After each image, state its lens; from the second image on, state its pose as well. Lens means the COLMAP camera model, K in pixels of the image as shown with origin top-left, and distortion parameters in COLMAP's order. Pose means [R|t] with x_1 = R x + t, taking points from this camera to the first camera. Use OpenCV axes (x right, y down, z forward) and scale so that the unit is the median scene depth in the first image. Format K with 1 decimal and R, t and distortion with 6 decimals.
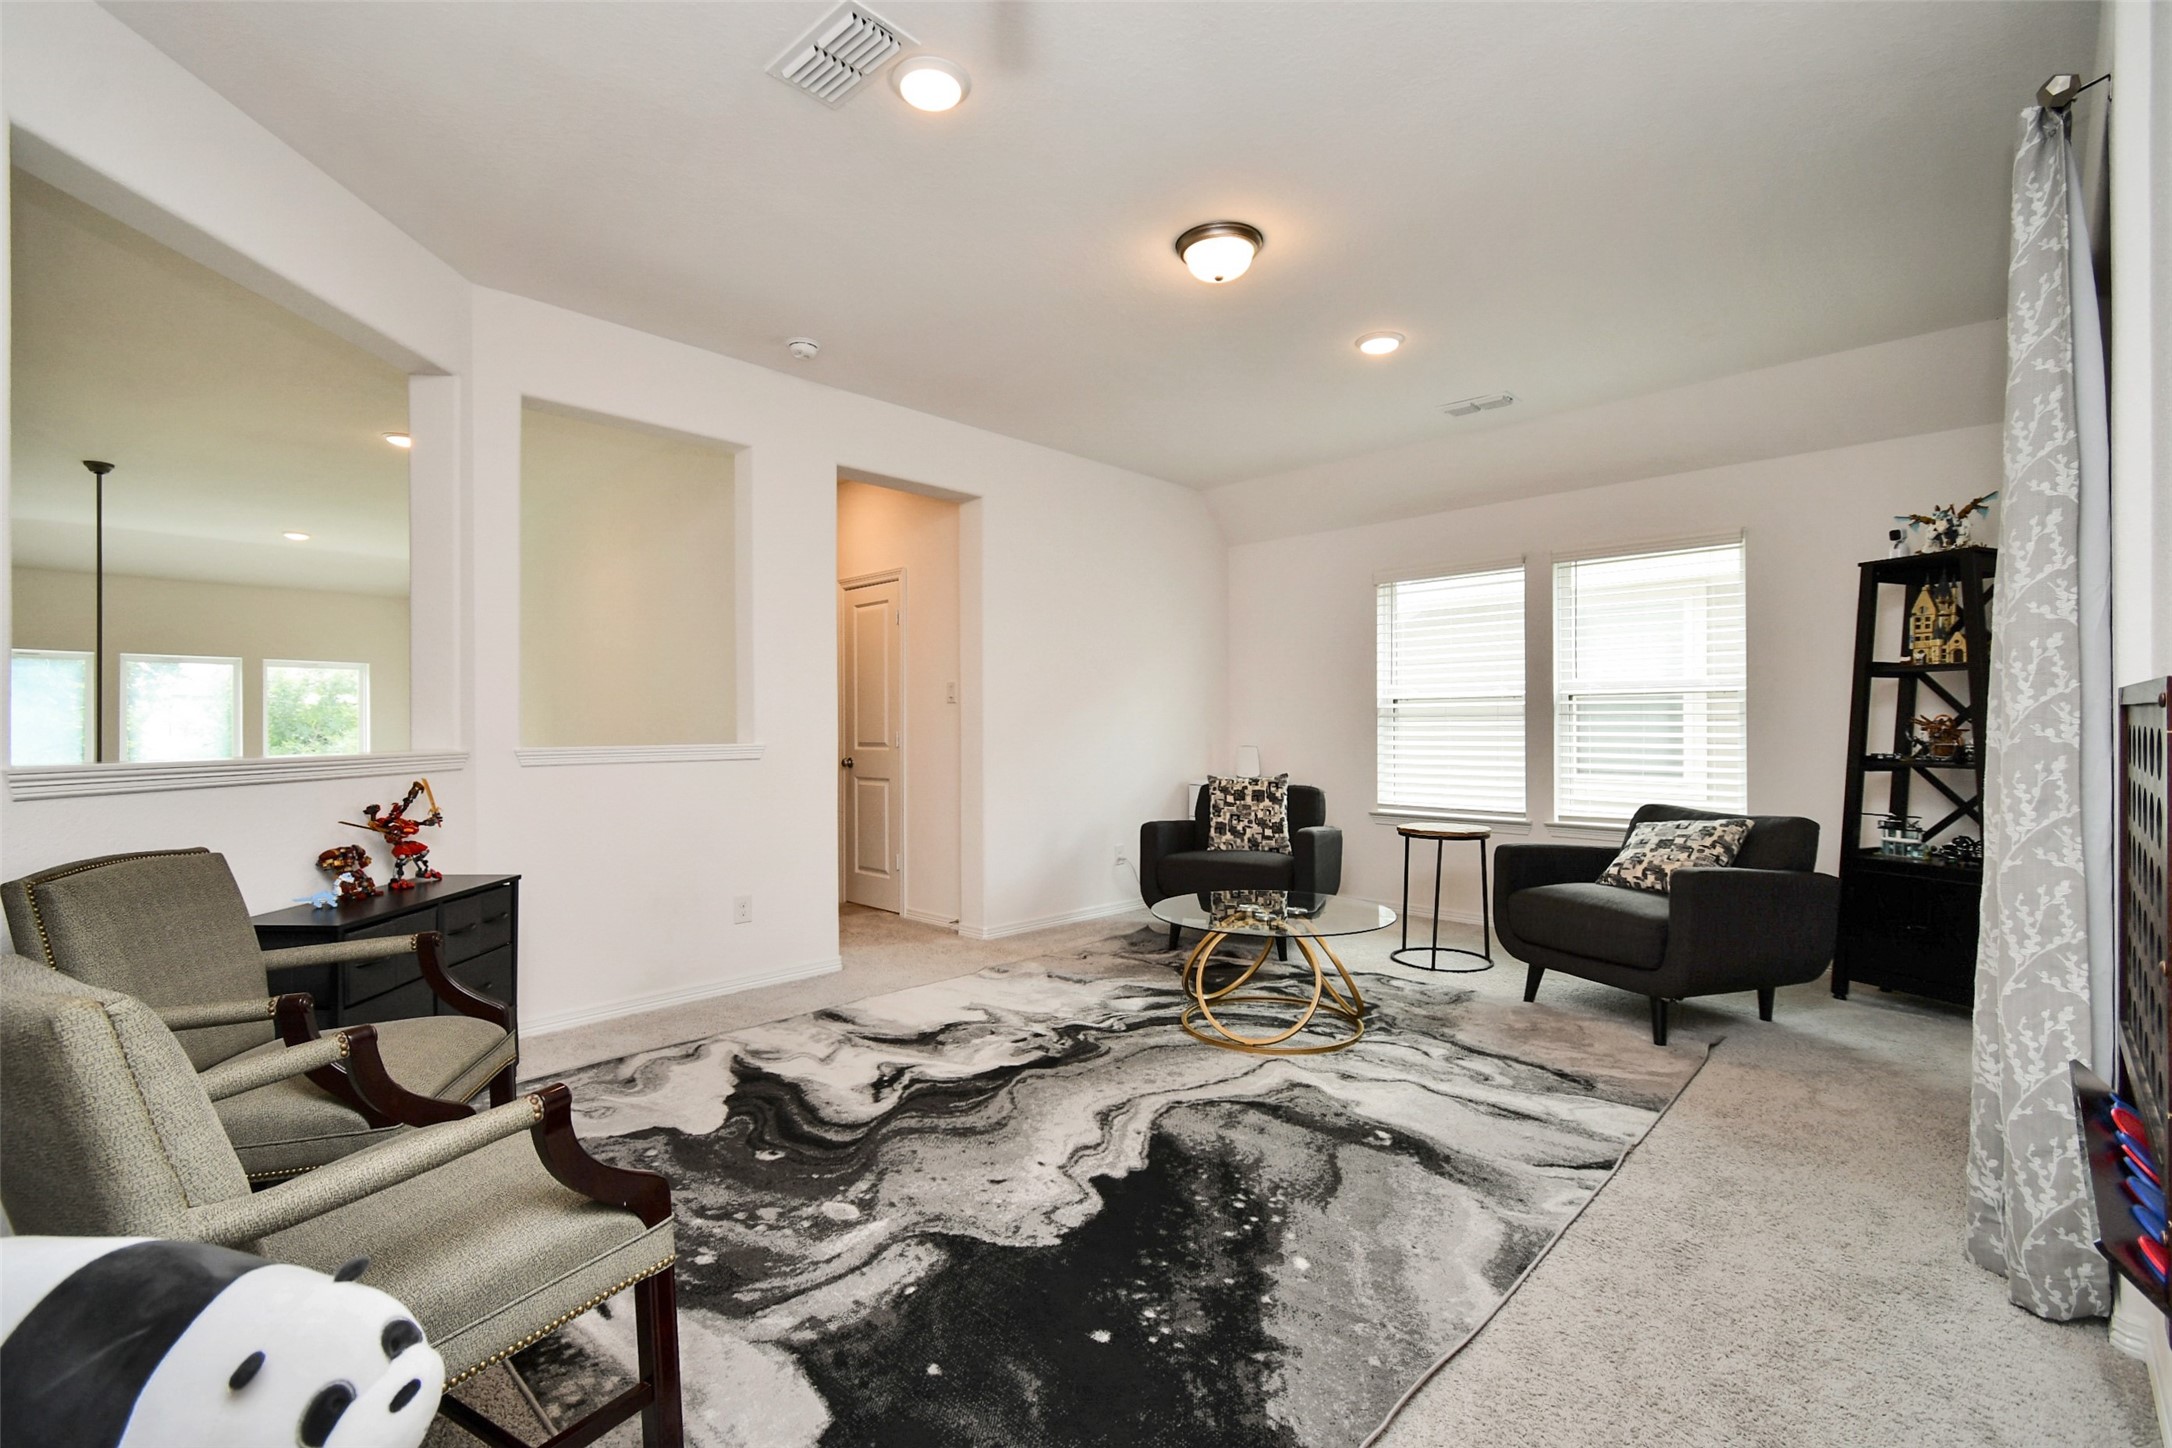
lens RADIAL K [[966.2, 0, 1084.1], [0, 966.2, 724.7], [0, 0, 1]] dist [0.004763, -0.001562]
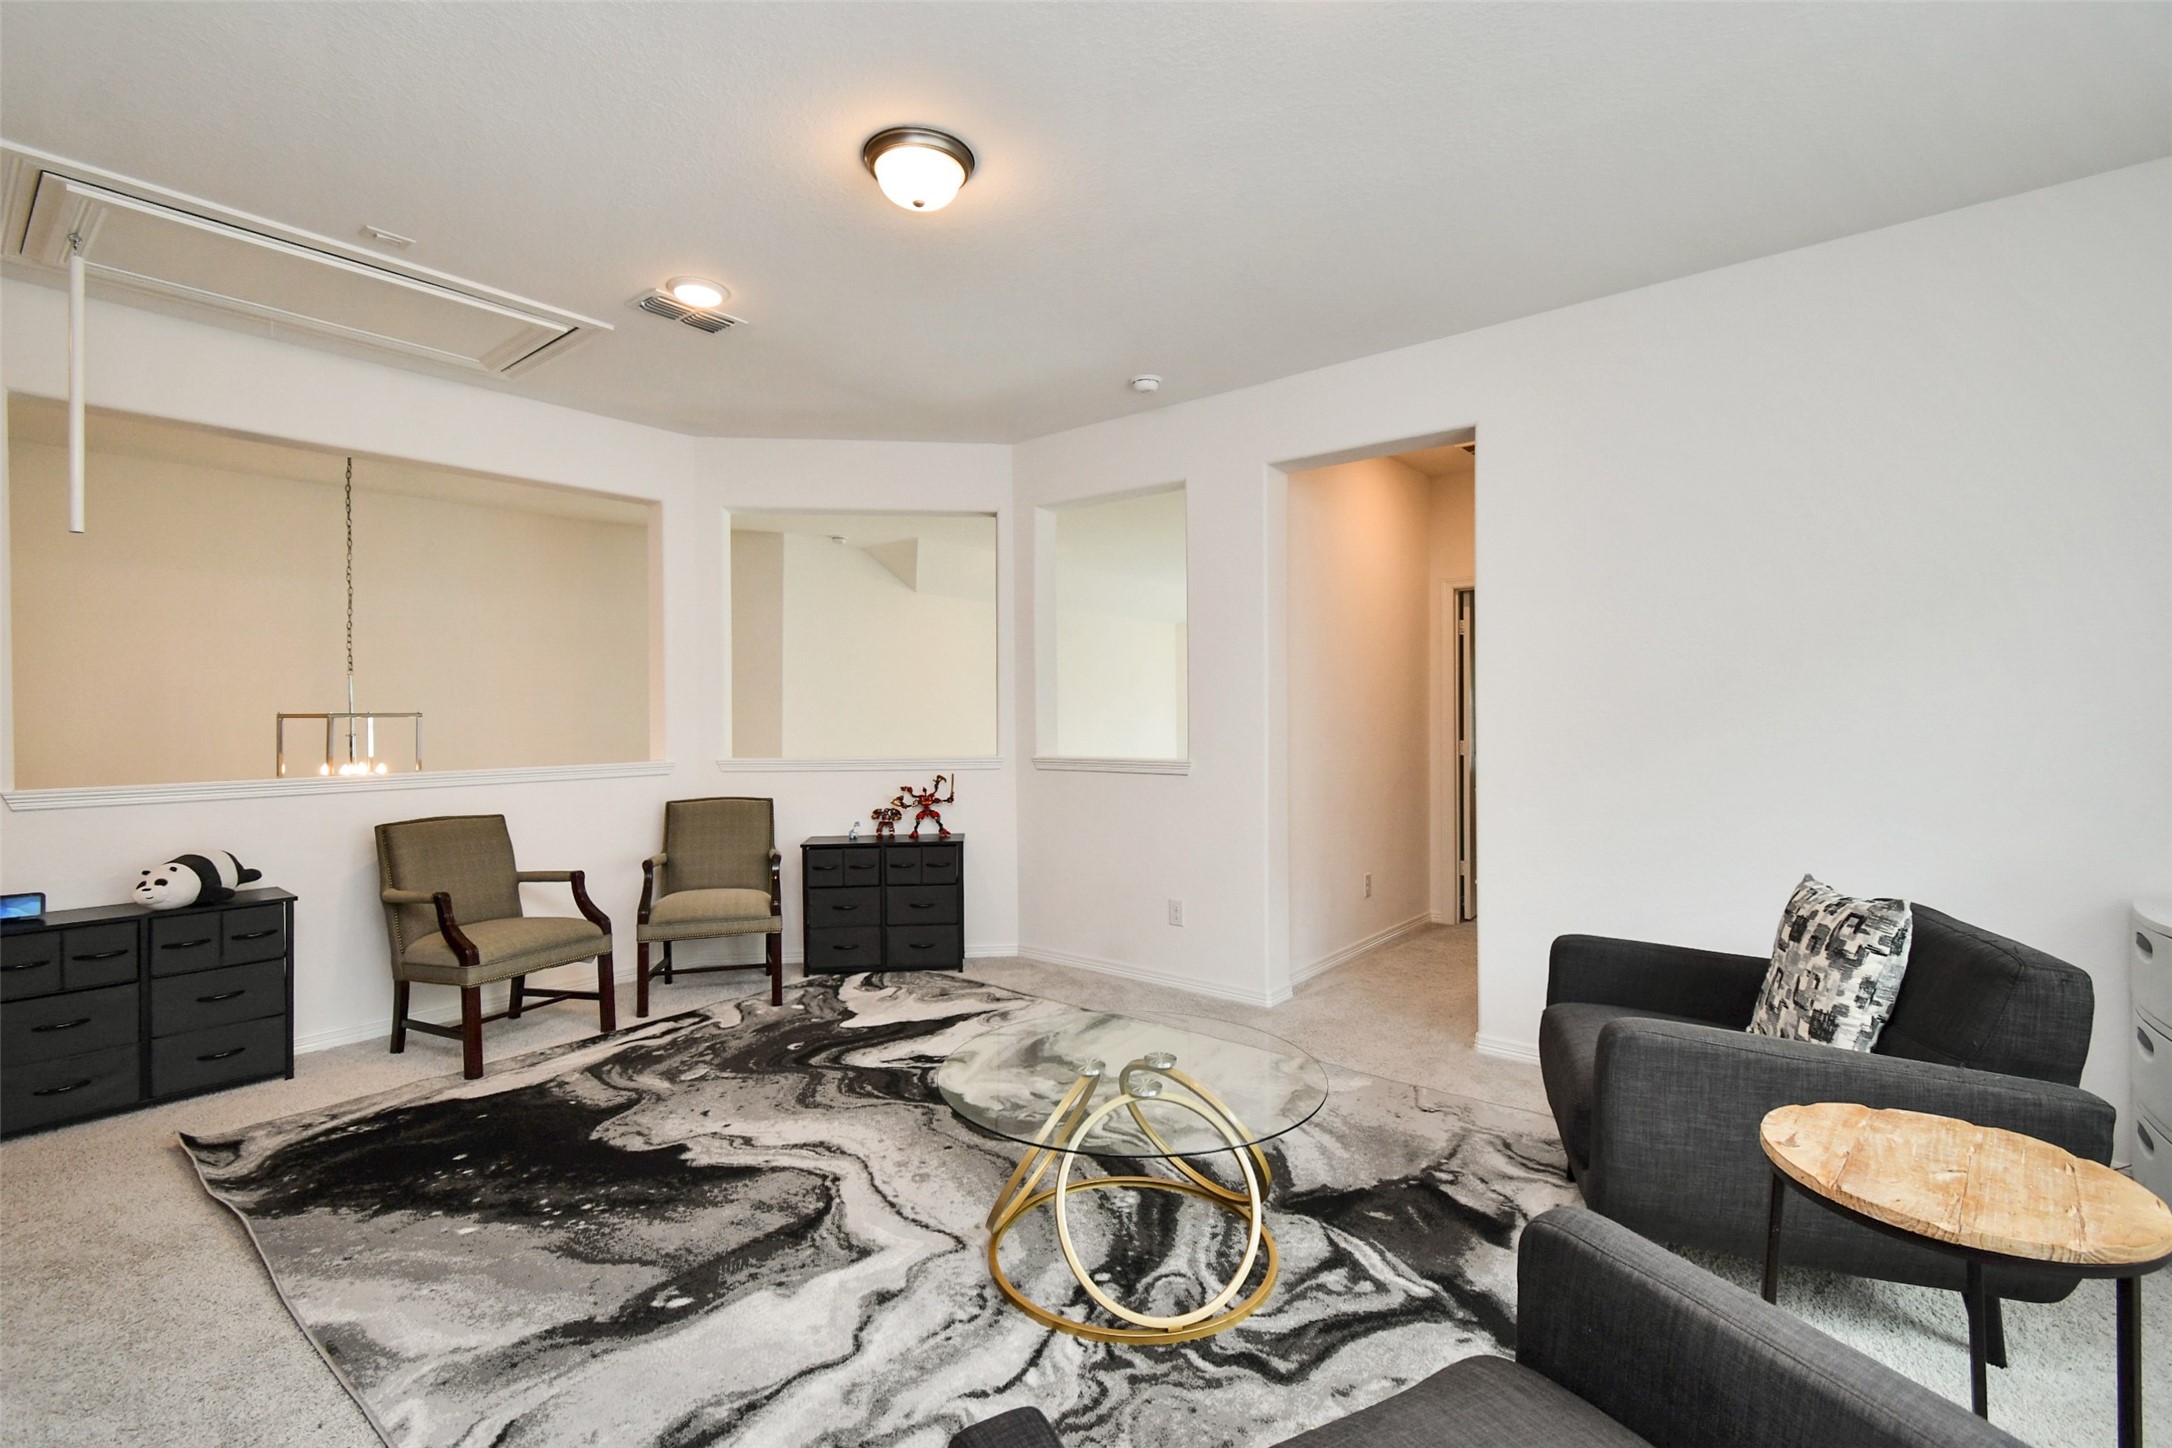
lens RADIAL K [[966.2, 0, 1083.8], [0, 966.2, 722.6], [0, 0, 1]] dist [0.004763, -0.001562]
pose [[0.080957, 0.008324, -0.996683, 1.032260], [0.009914, 0.999909, 0.009156, -0.046483], [0.996668, -0.010622, 0.080867, 1.176030]]
